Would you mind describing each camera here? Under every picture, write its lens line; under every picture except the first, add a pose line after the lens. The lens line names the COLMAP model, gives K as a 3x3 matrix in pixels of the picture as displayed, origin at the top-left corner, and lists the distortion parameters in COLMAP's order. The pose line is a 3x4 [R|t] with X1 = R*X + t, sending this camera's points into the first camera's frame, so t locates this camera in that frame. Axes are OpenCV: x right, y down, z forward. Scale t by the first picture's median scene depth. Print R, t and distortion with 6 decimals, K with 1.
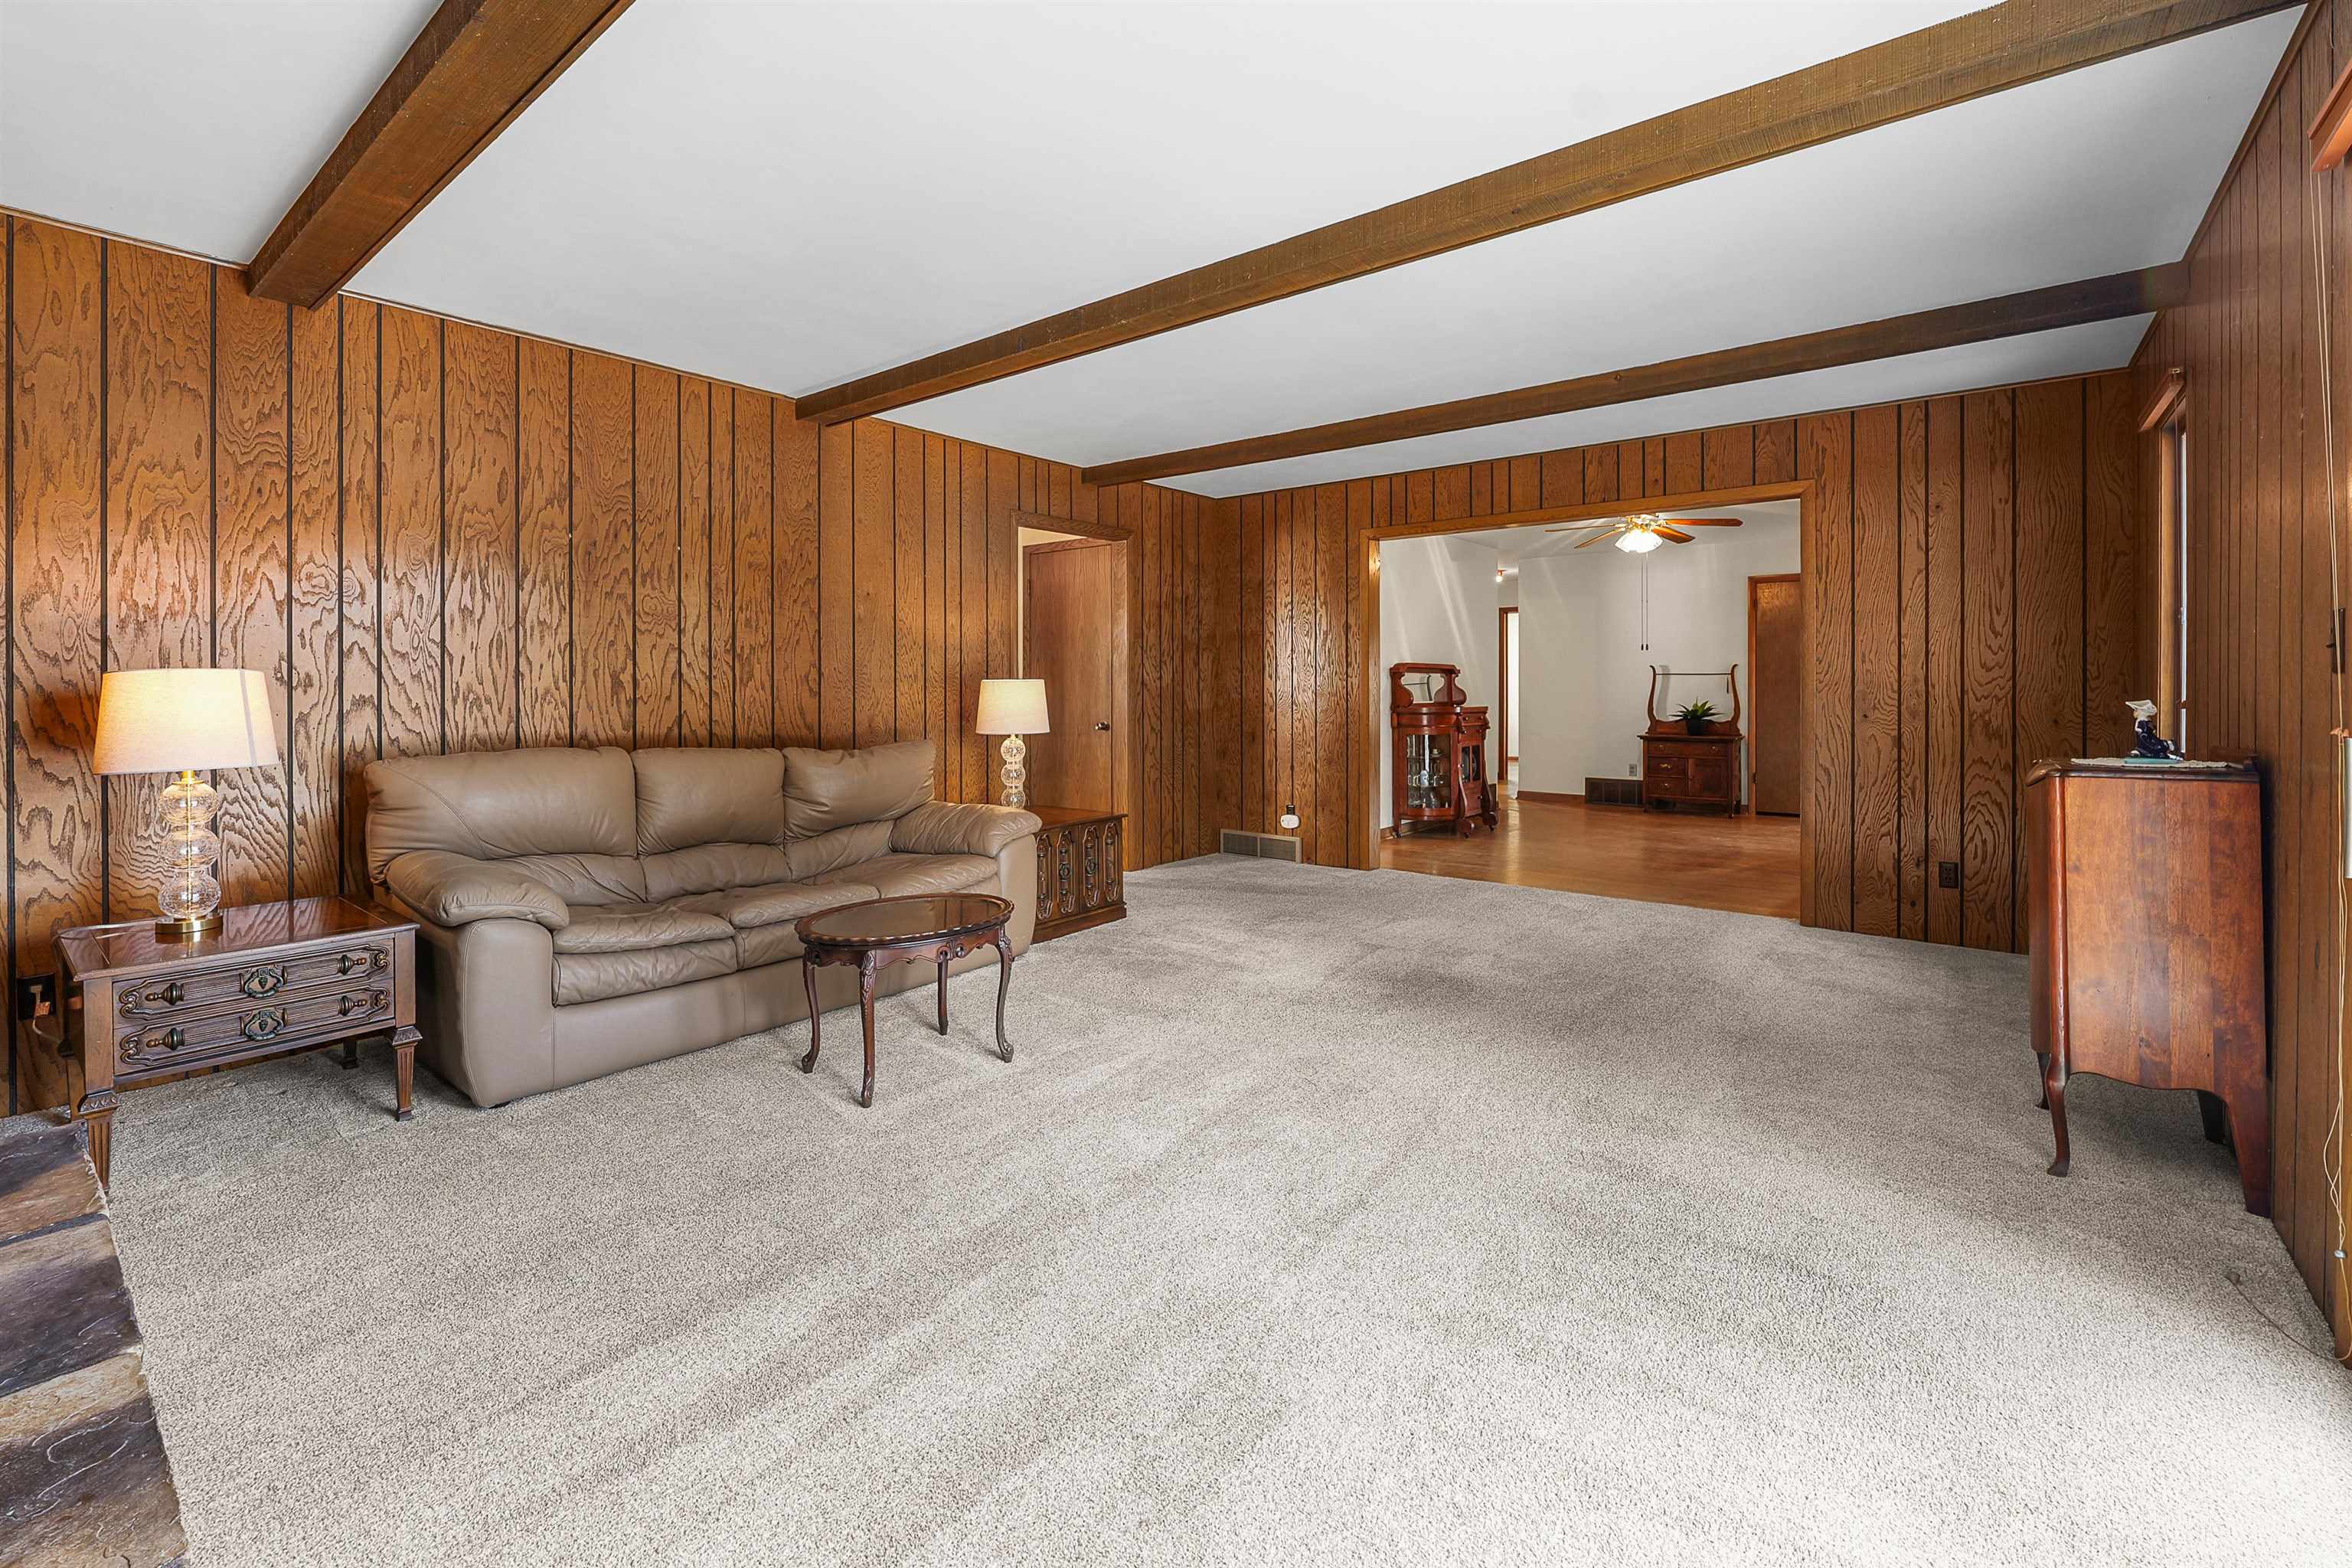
lens RADIAL K [[1004.5, 0, 1192.1], [0, 1004.5, 691.3], [0, 0, 1]] dist [-0.011437, 0.000644]
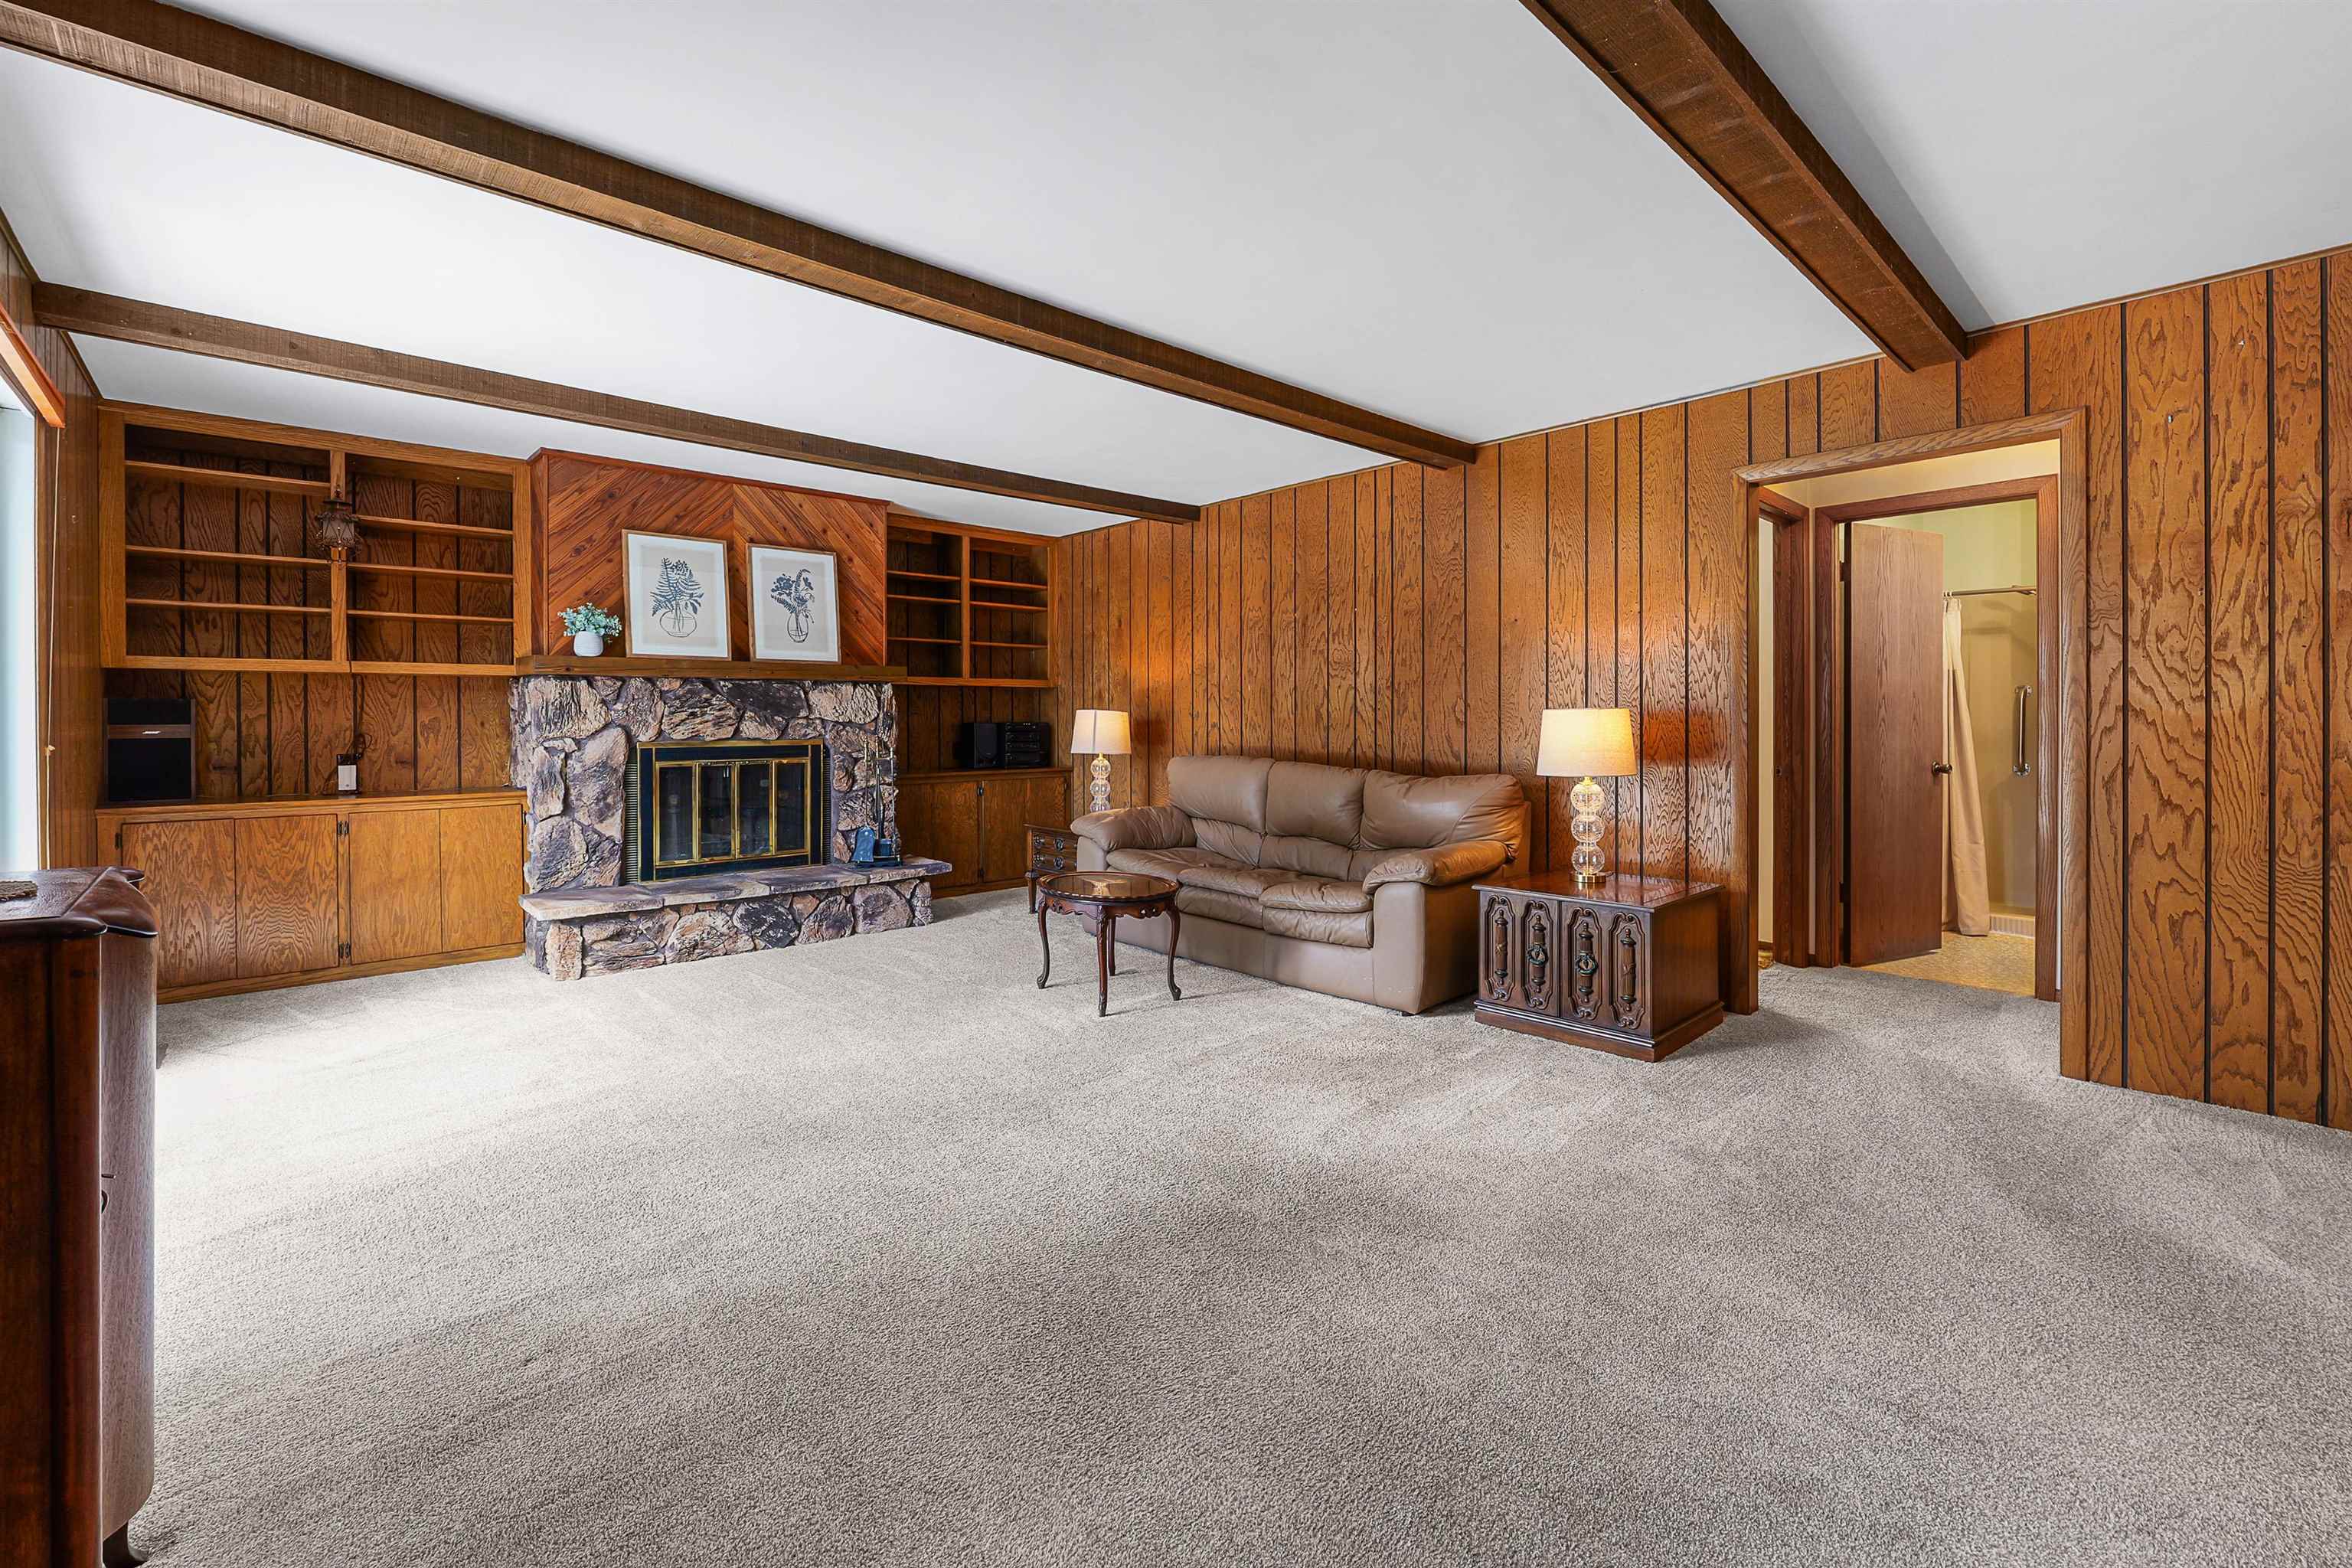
lens RADIAL K [[1004.5, 0, 1212.9], [0, 1004.5, 723.9], [0, 0, 1]] dist [-0.011437, 0.000644]
pose [[-0.150198, 0.005757, -0.988639, 0.762202], [-0.003774, 0.999972, 0.006396, -0.003578], [0.988649, 0.004692, -0.150172, 0.979287]]
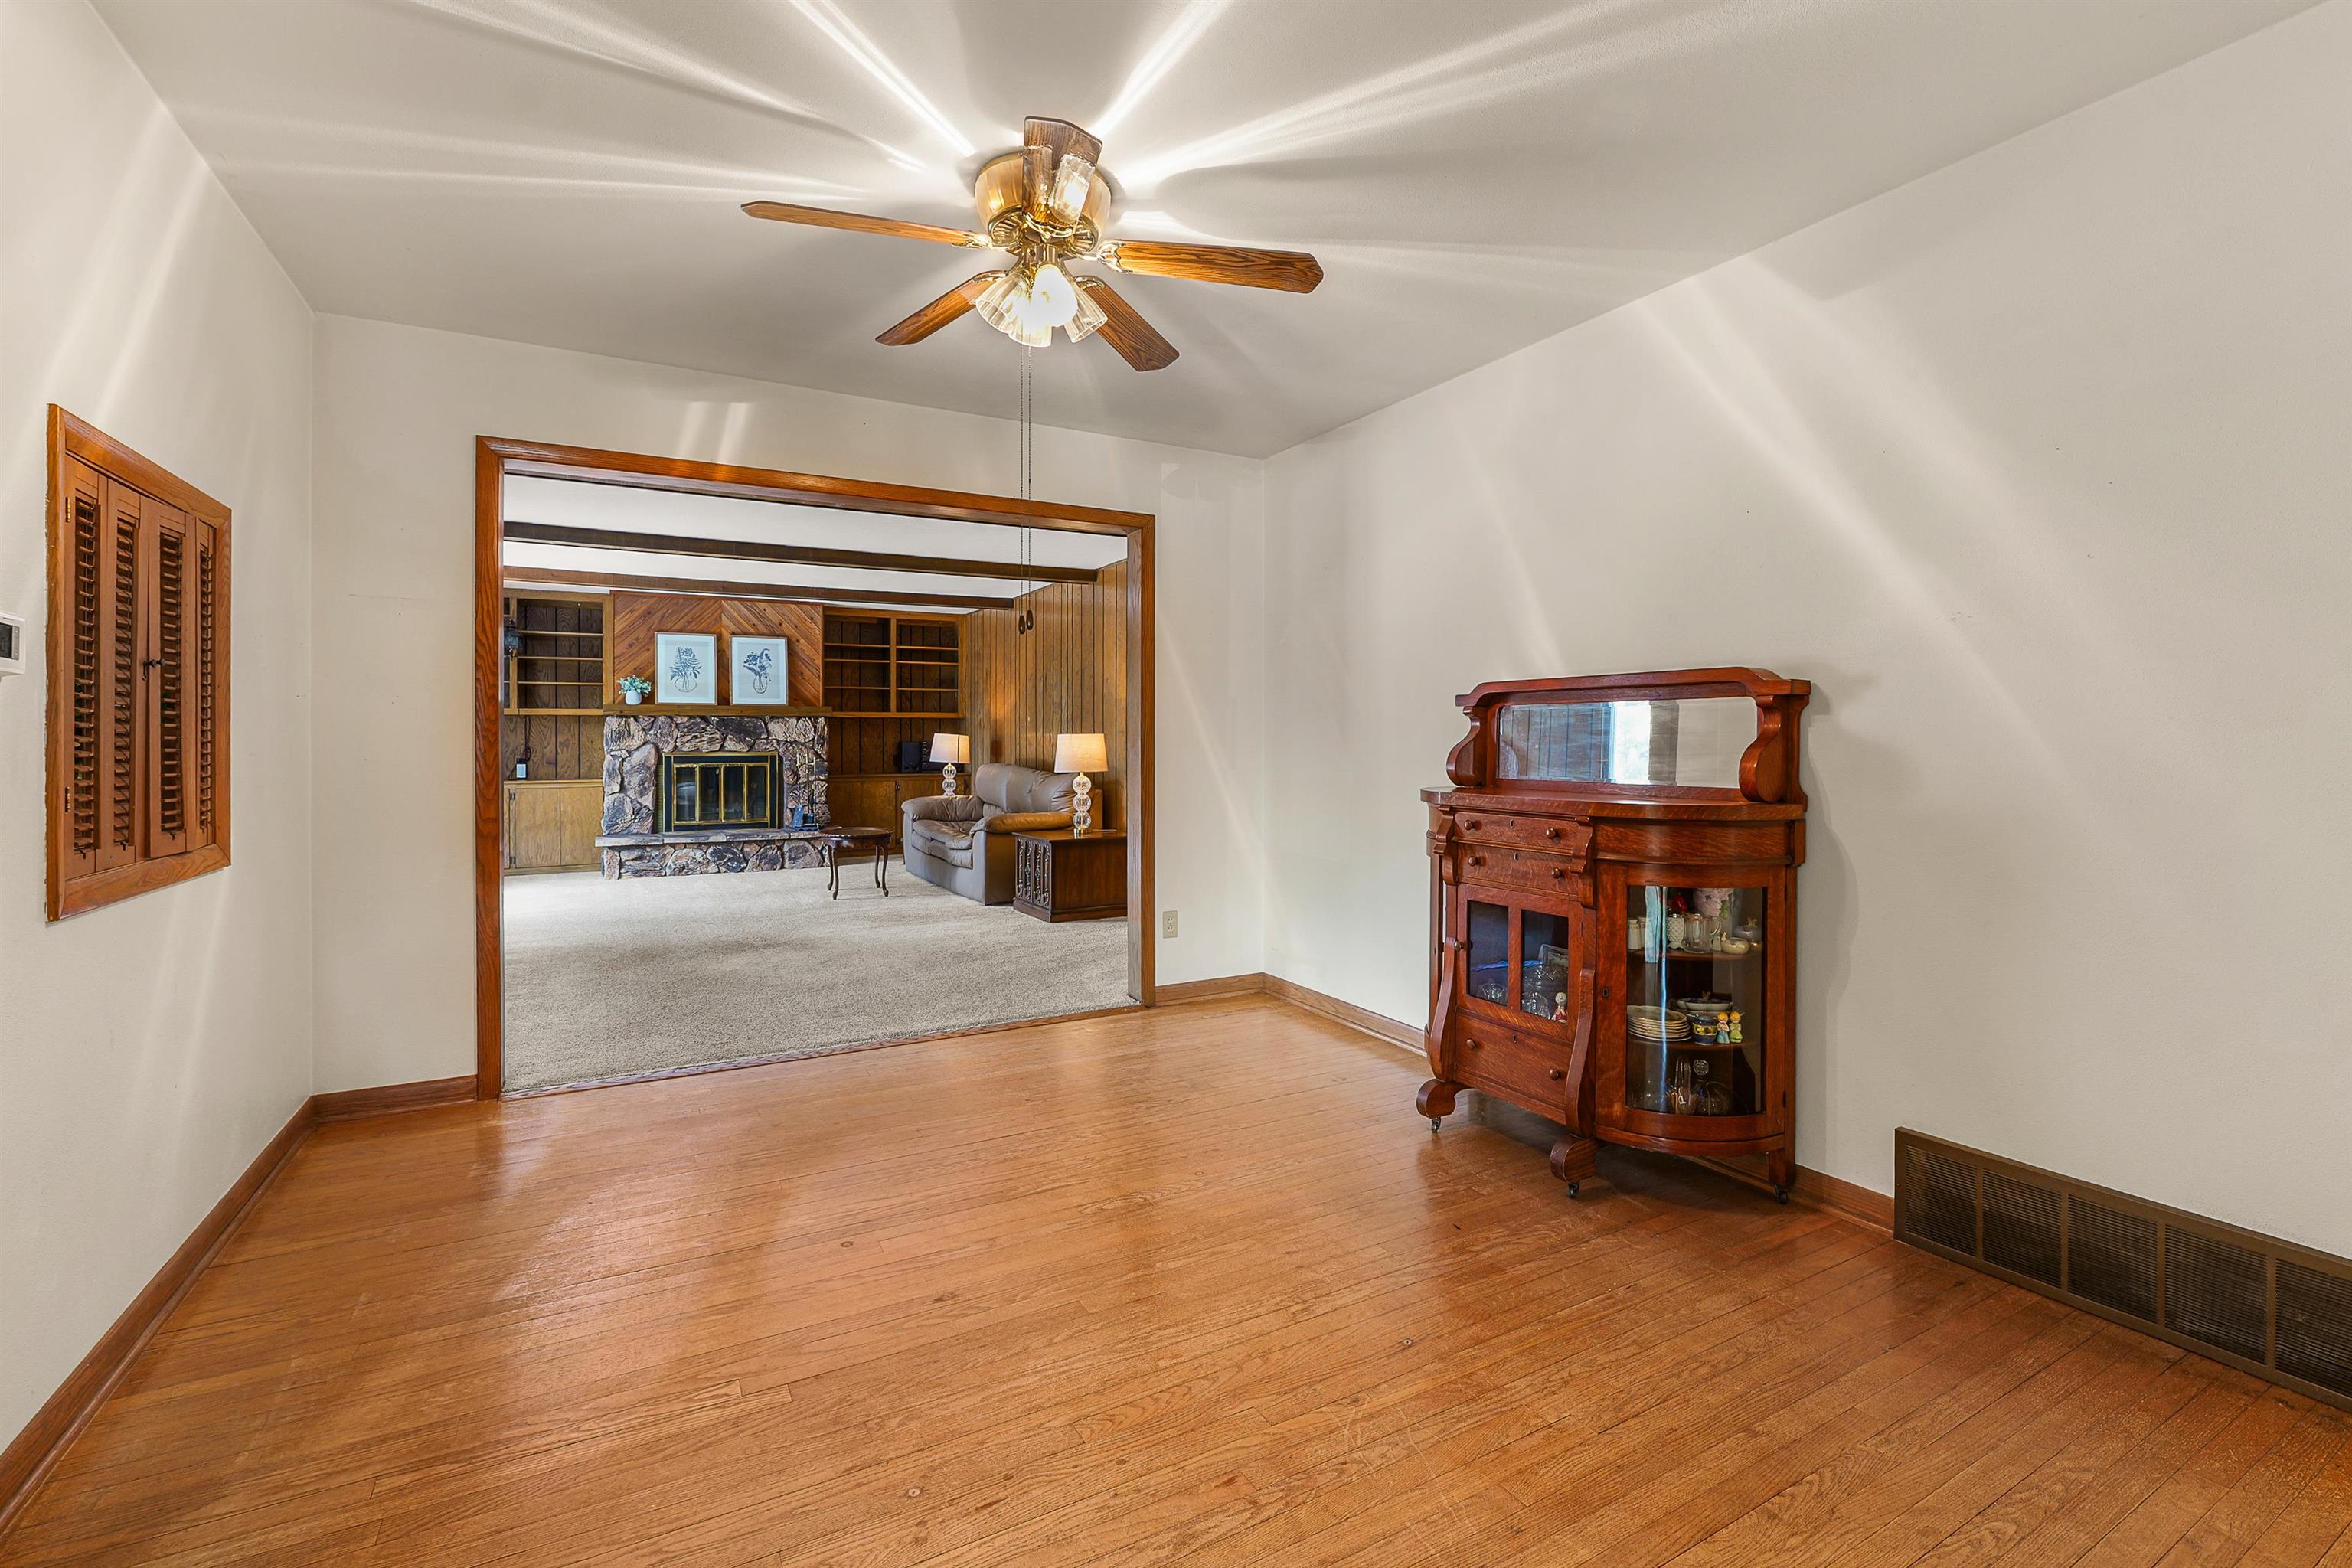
lens RADIAL K [[1004.5, 0, 1176.3], [0, 1004.5, 745.3], [0, 0, 1]] dist [-0.011437, 0.000644]
pose [[-0.388485, 0.005668, -0.921437, 1.045545], [-0.002813, 0.999969, 0.007337, -0.004783], [0.921451, 0.005442, -0.388457, 1.592052]]
